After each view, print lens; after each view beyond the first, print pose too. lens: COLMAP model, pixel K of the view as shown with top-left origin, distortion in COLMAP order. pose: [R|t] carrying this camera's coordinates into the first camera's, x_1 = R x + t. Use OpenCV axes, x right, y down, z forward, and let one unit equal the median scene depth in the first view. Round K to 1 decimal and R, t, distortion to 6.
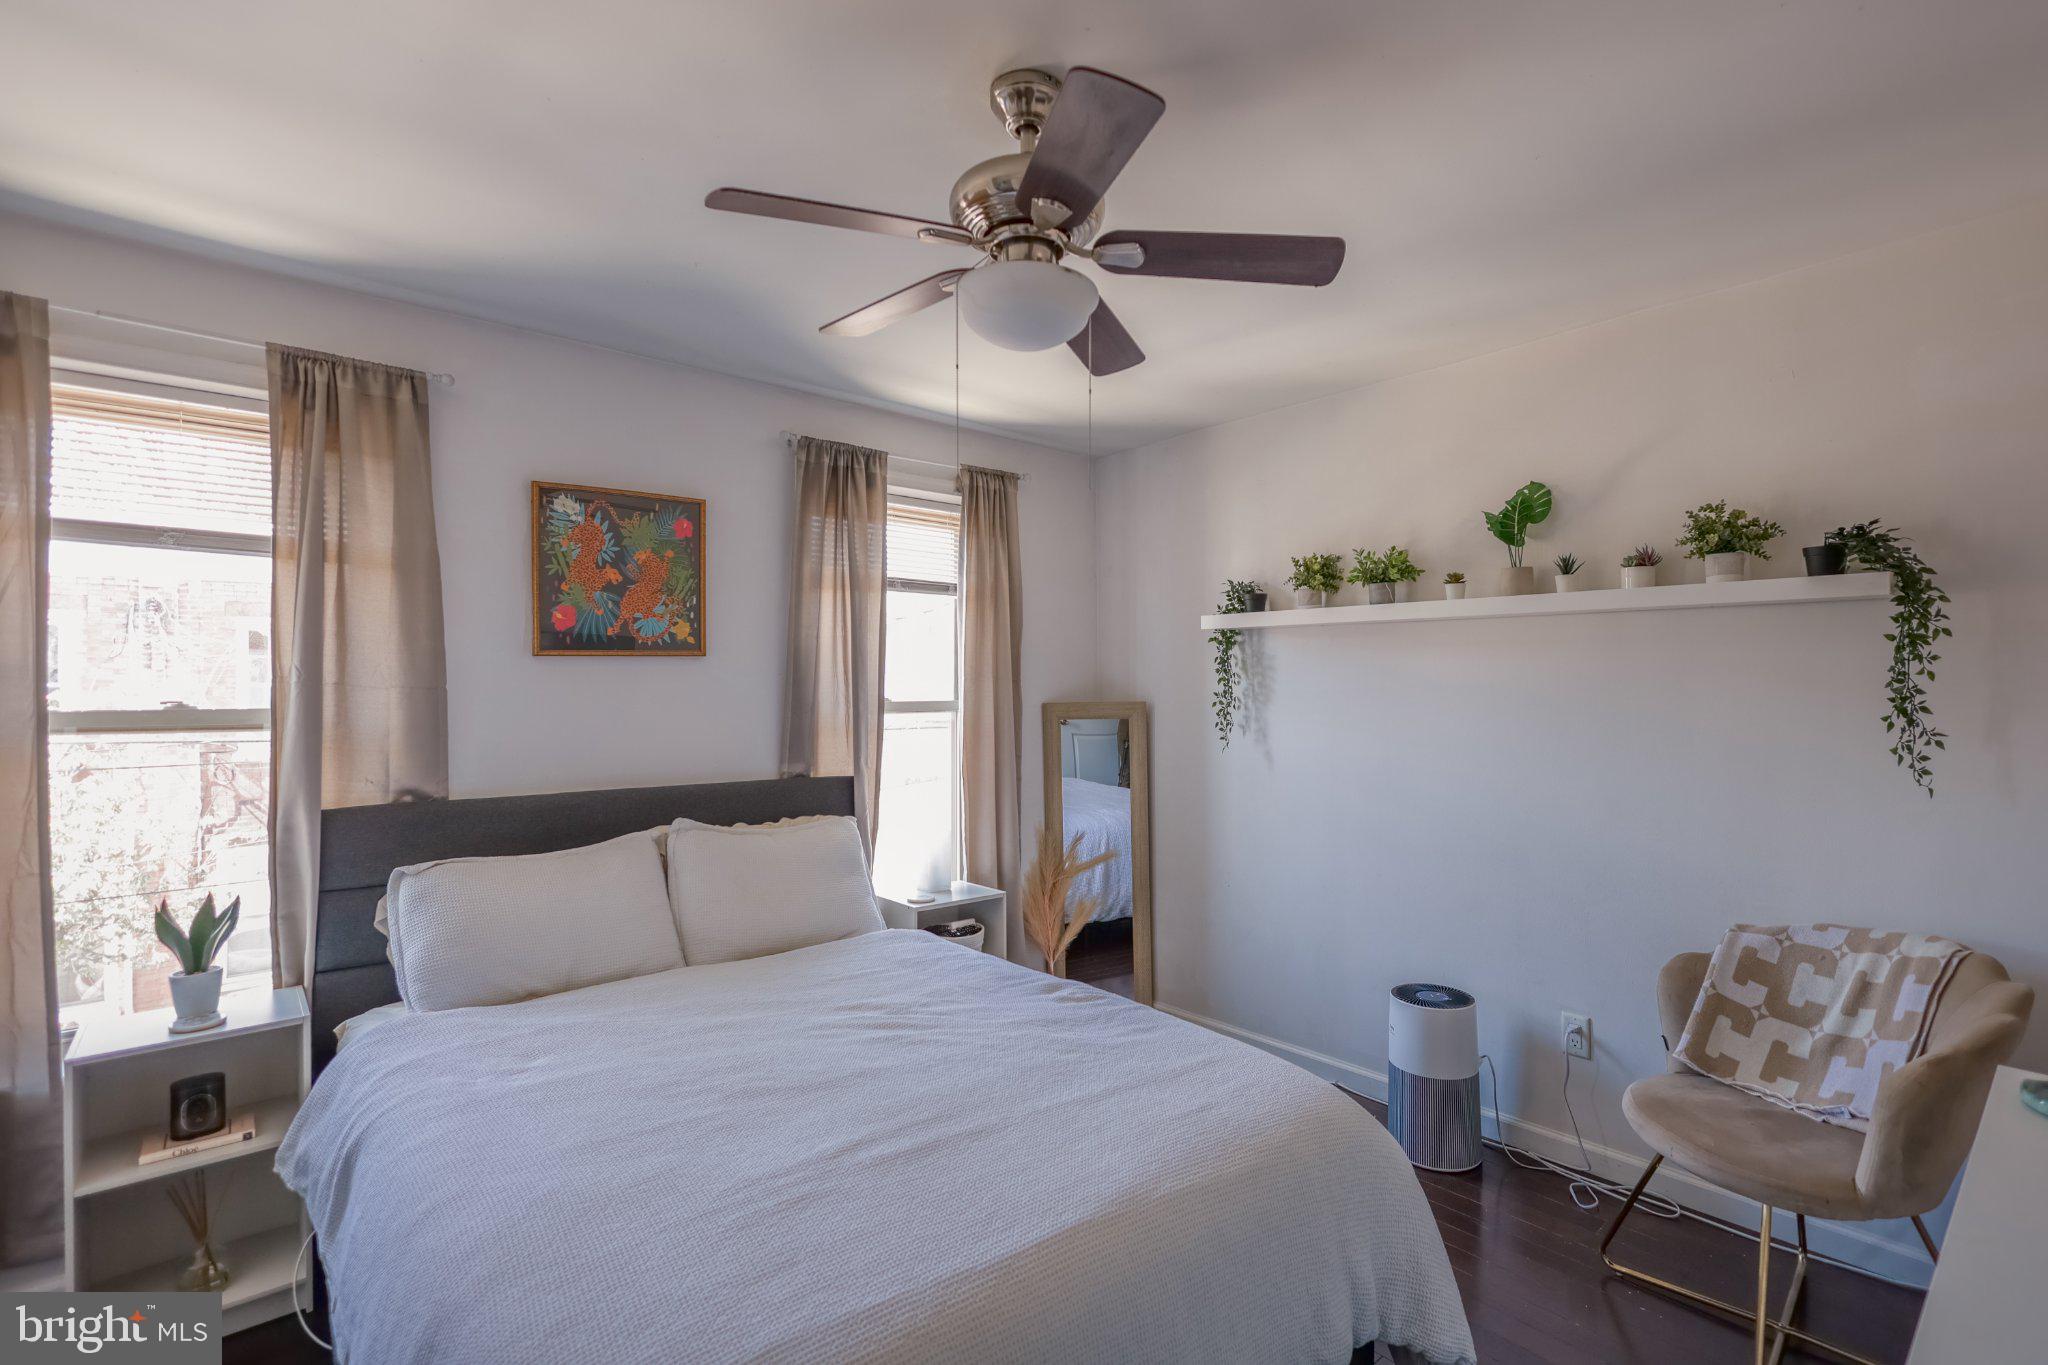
lens RADIAL K [[953.9, 0, 1024.4], [0, 953.9, 688.1], [0, 0, 1]] dist [0.001408, 0.001733]
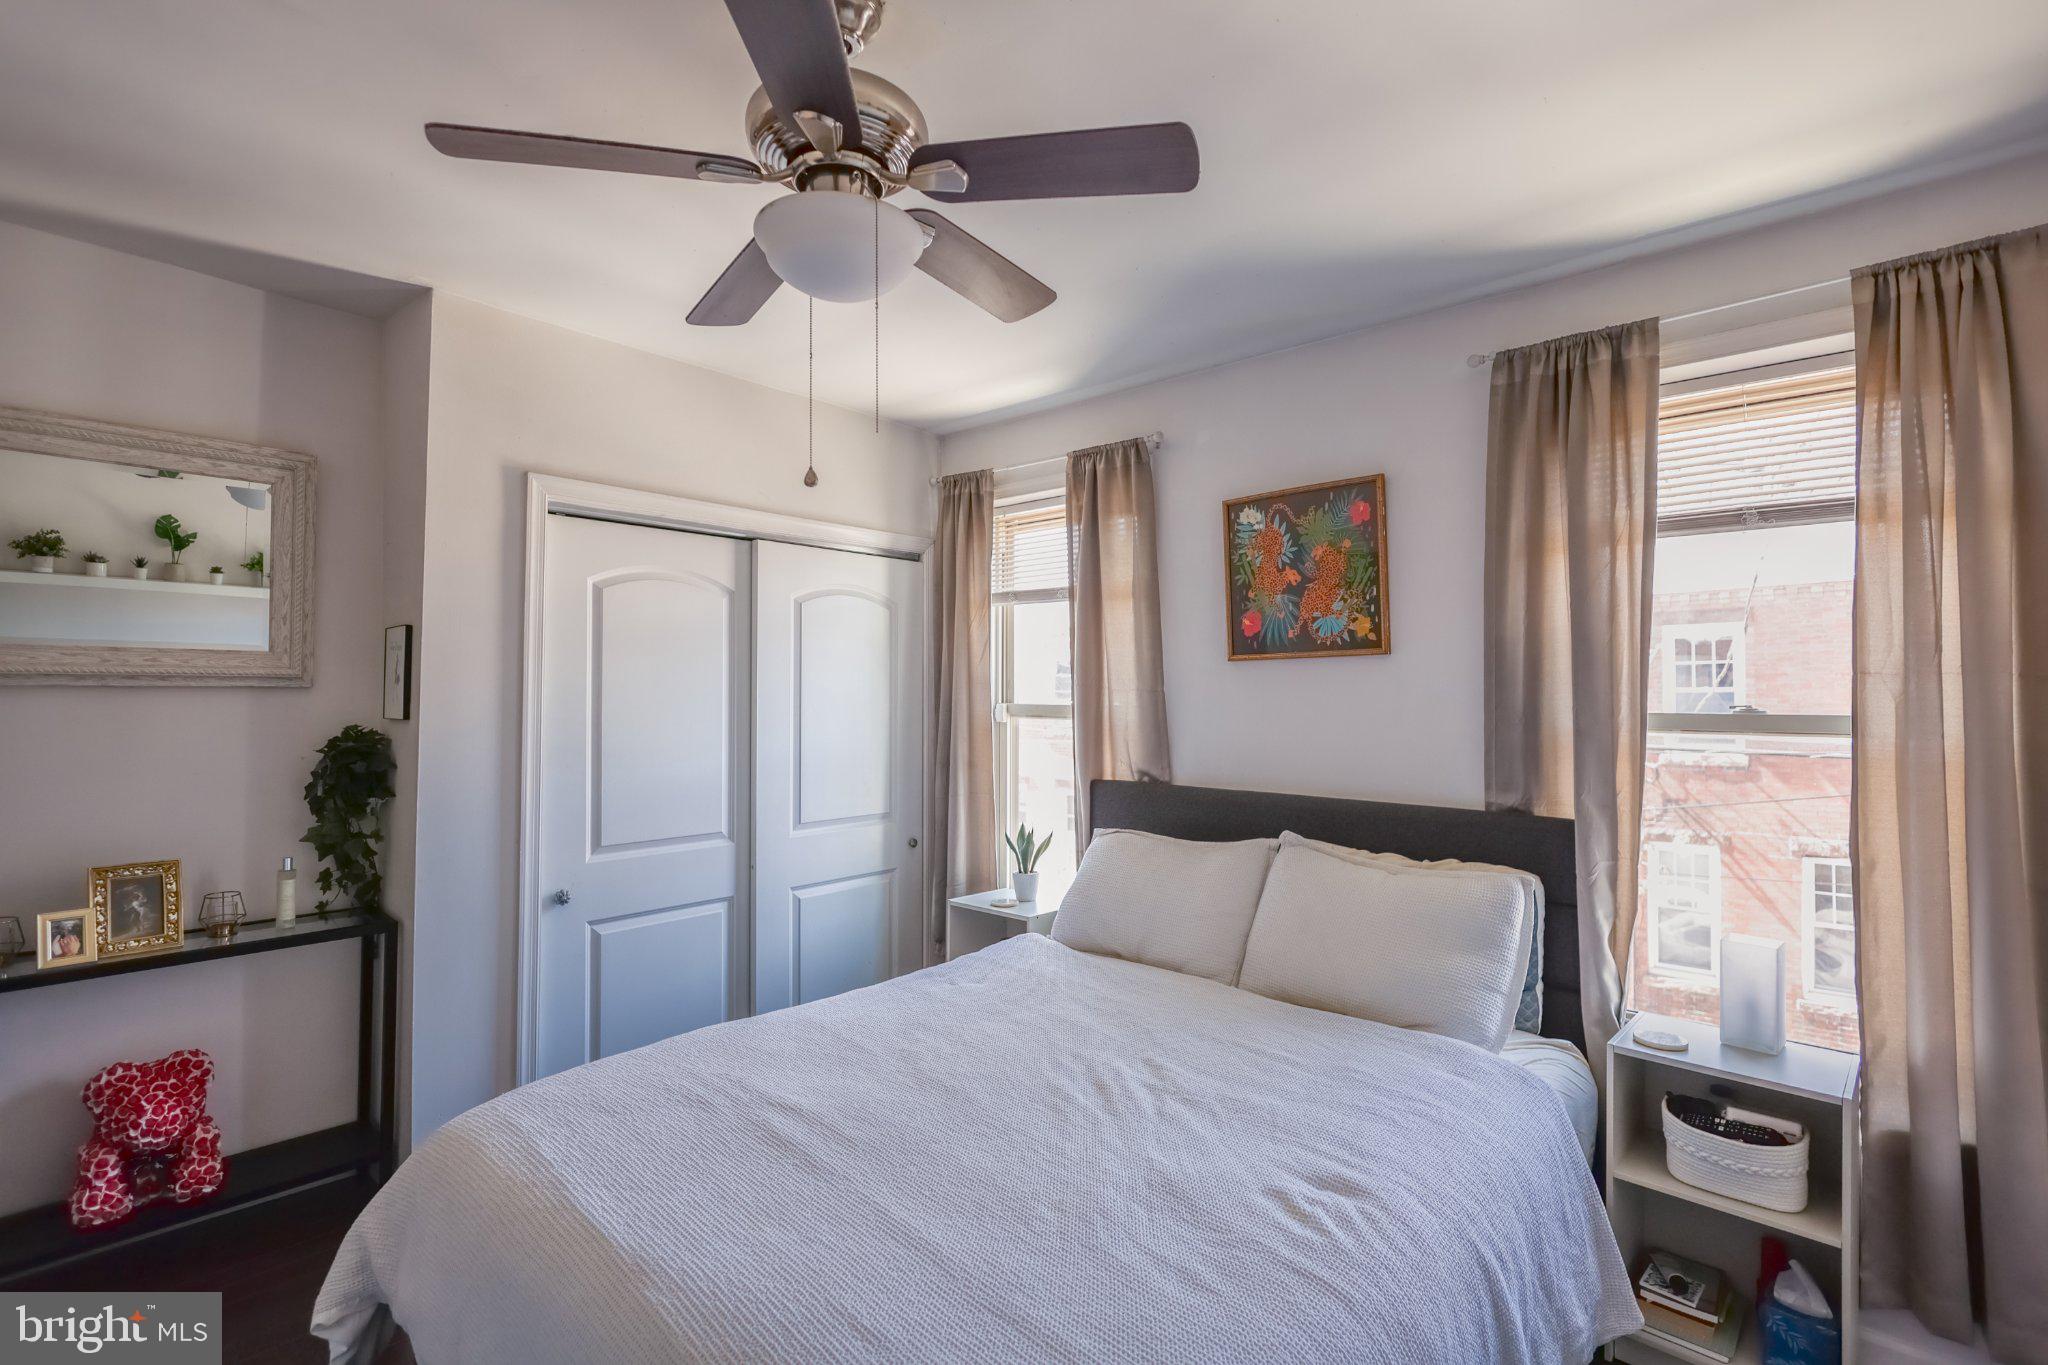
lens RADIAL K [[948.5, 0, 1028.8], [0, 948.5, 683.0], [0, 0, 1]] dist [-0.001729, 0.000199]
pose [[0.130382, -0.008780, -0.991425, 0.499339], [-0.002831, 0.999953, -0.009228, 0.001402], [0.991460, 0.004010, 0.130351, 0.602256]]
